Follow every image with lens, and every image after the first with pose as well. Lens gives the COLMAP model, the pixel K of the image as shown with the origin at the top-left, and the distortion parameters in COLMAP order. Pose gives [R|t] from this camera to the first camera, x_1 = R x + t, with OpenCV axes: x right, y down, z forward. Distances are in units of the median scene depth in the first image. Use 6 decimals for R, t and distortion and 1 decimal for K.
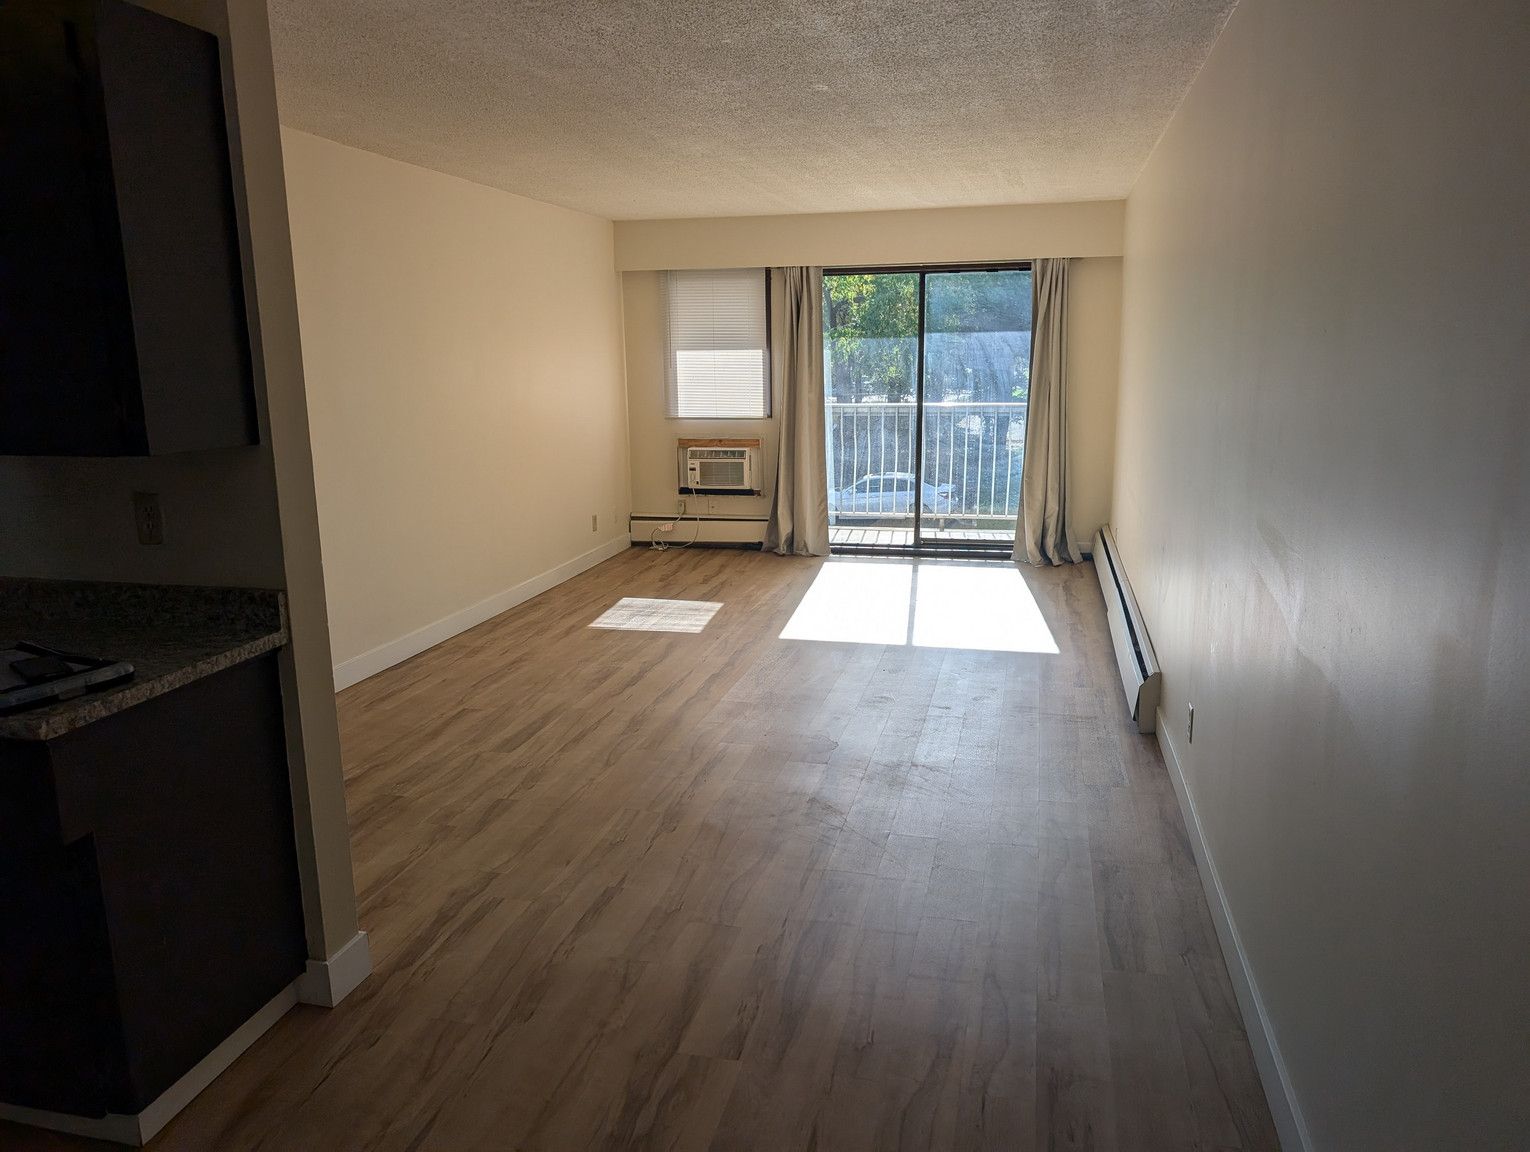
lens RADIAL K [[1086.7, 0, 763.1], [0, 1086.7, 576.5], [0, 0, 1]] dist [-0.004355, 0.001947]
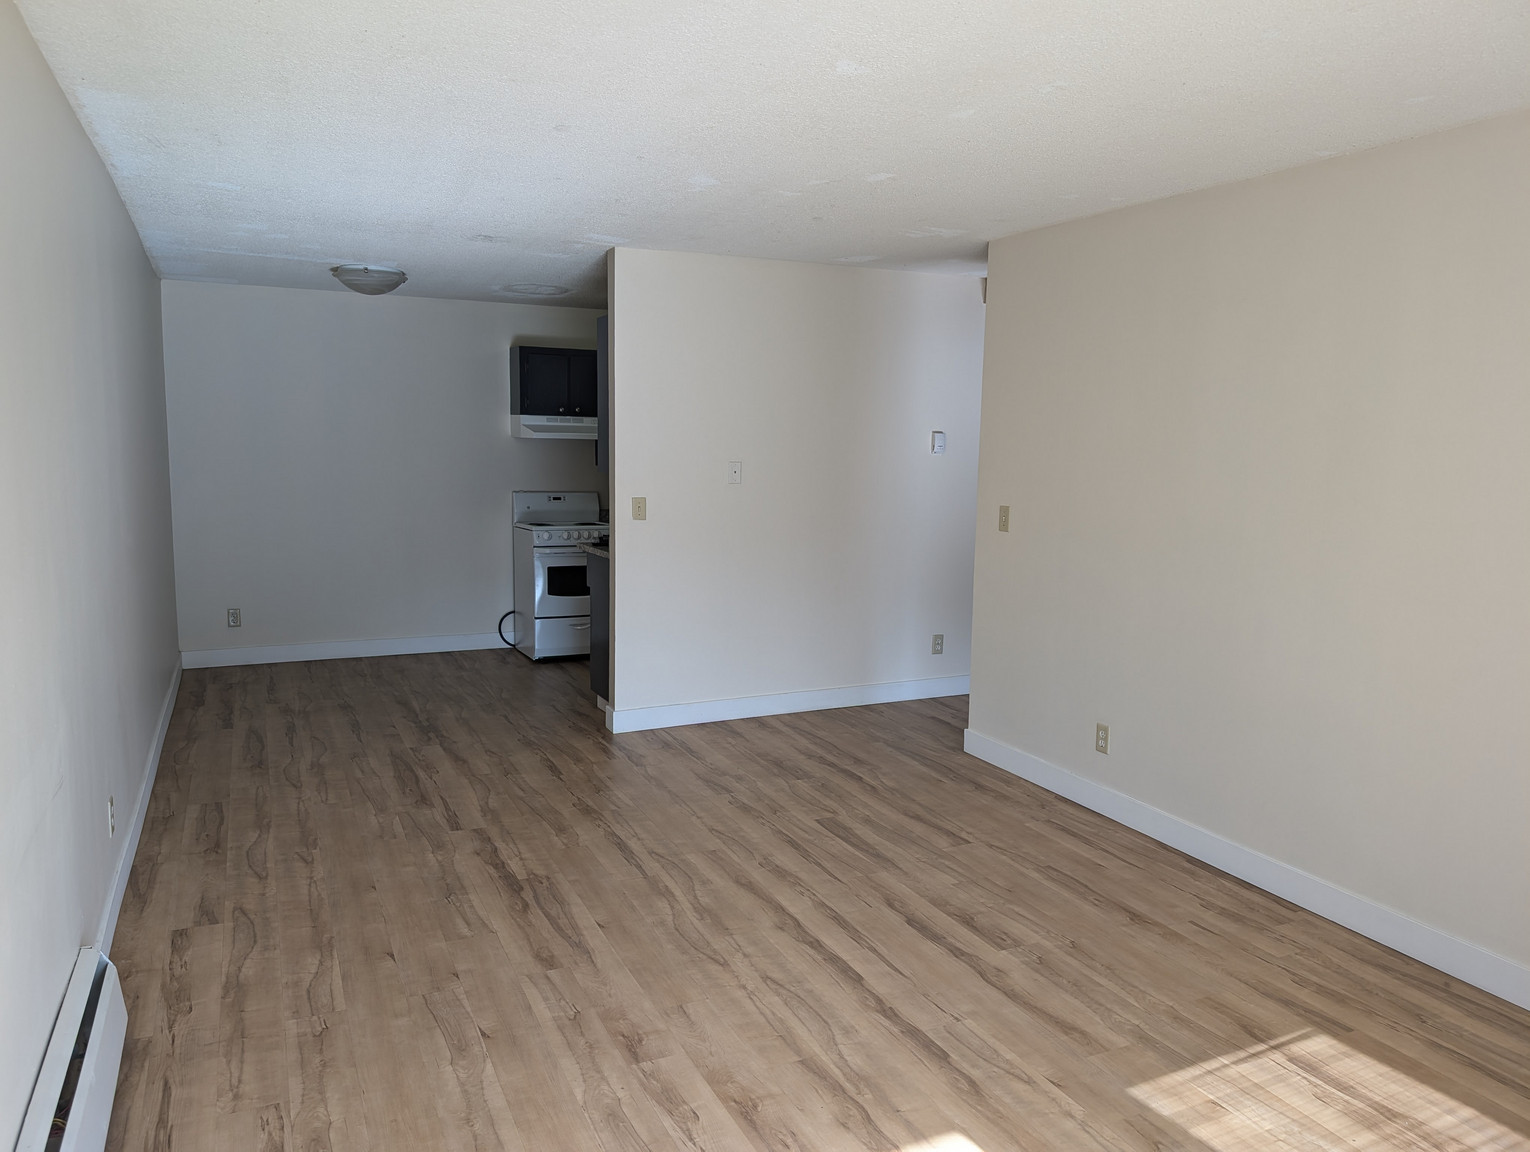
lens RADIAL K [[1086.7, 0, 773.1], [0, 1086.7, 569.0], [0, 0, 1]] dist [-0.004355, 0.001947]
pose [[-0.768793, 0.078272, -0.634690, 0.697333], [-0.138537, 0.948528, 0.284784, -0.566241], [0.624312, 0.306868, -0.718378, 2.600248]]
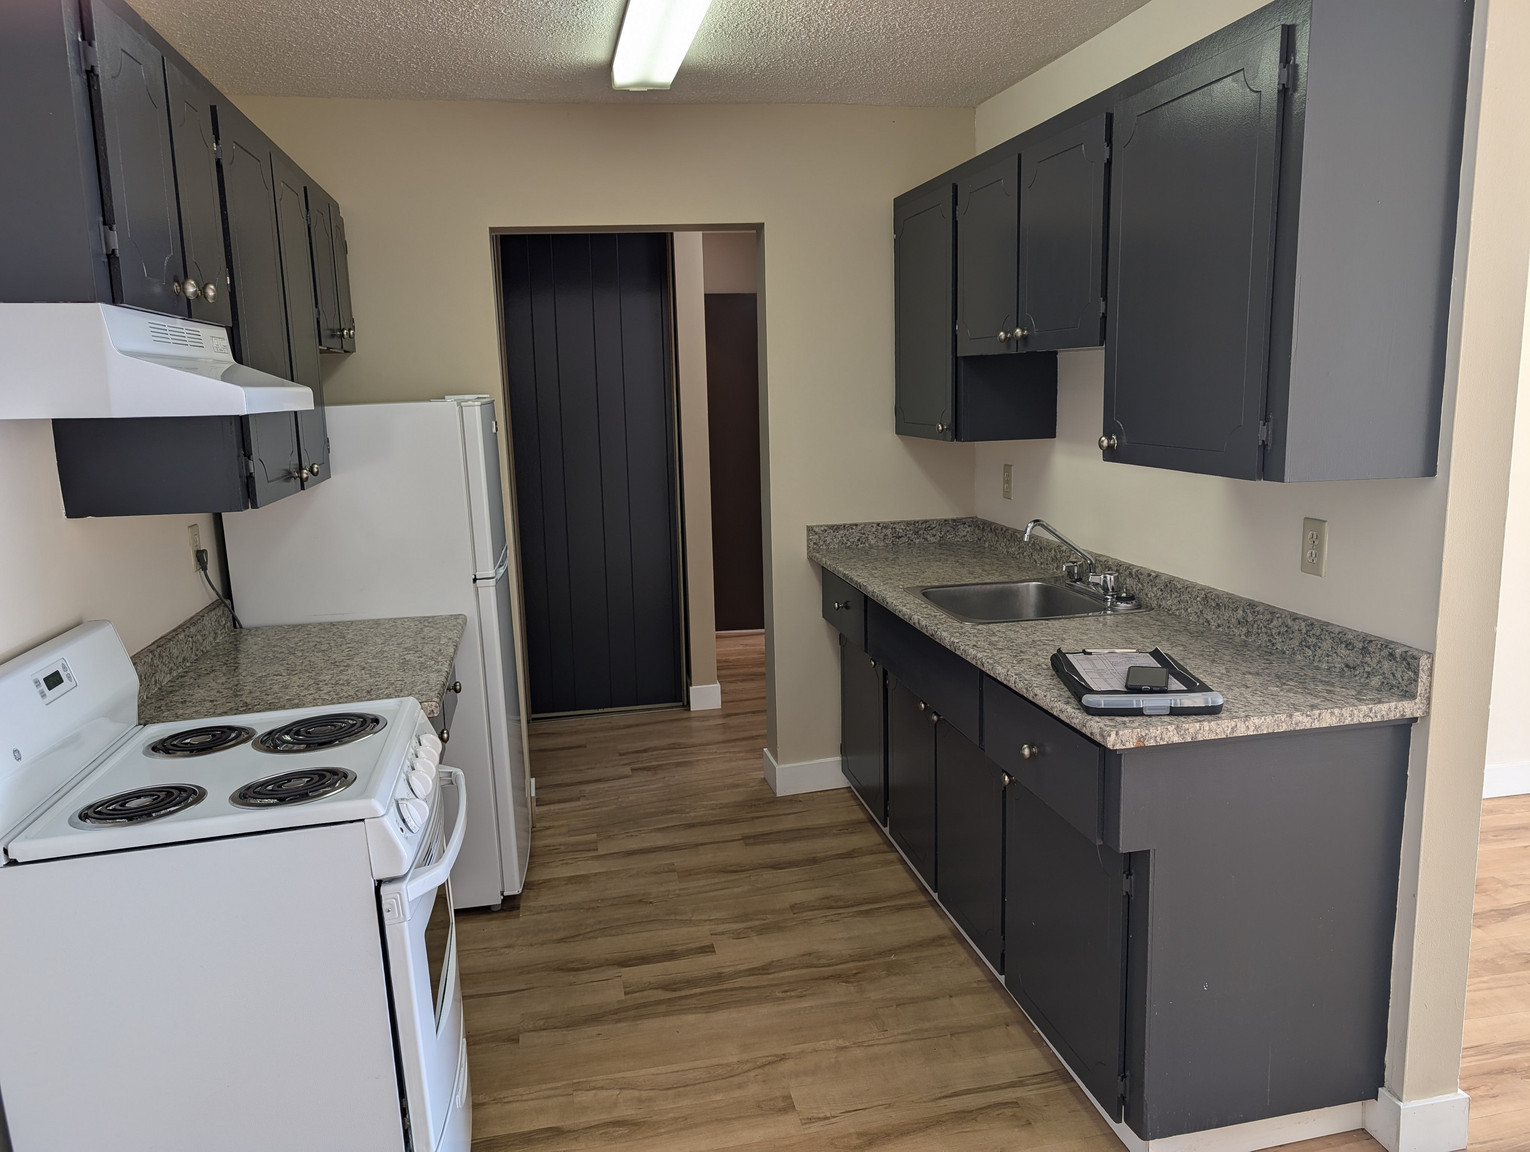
lens RADIAL K [[1086.7, 0, 763.8], [0, 1086.7, 575.3], [0, 0, 1]] dist [-0.004355, 0.001947]
pose [[0.426704, 0.153024, -0.891352, 0.066960], [-0.160476, 0.982753, 0.091893, -0.038719], [0.890040, 0.103830, 0.443901, 0.169441]]
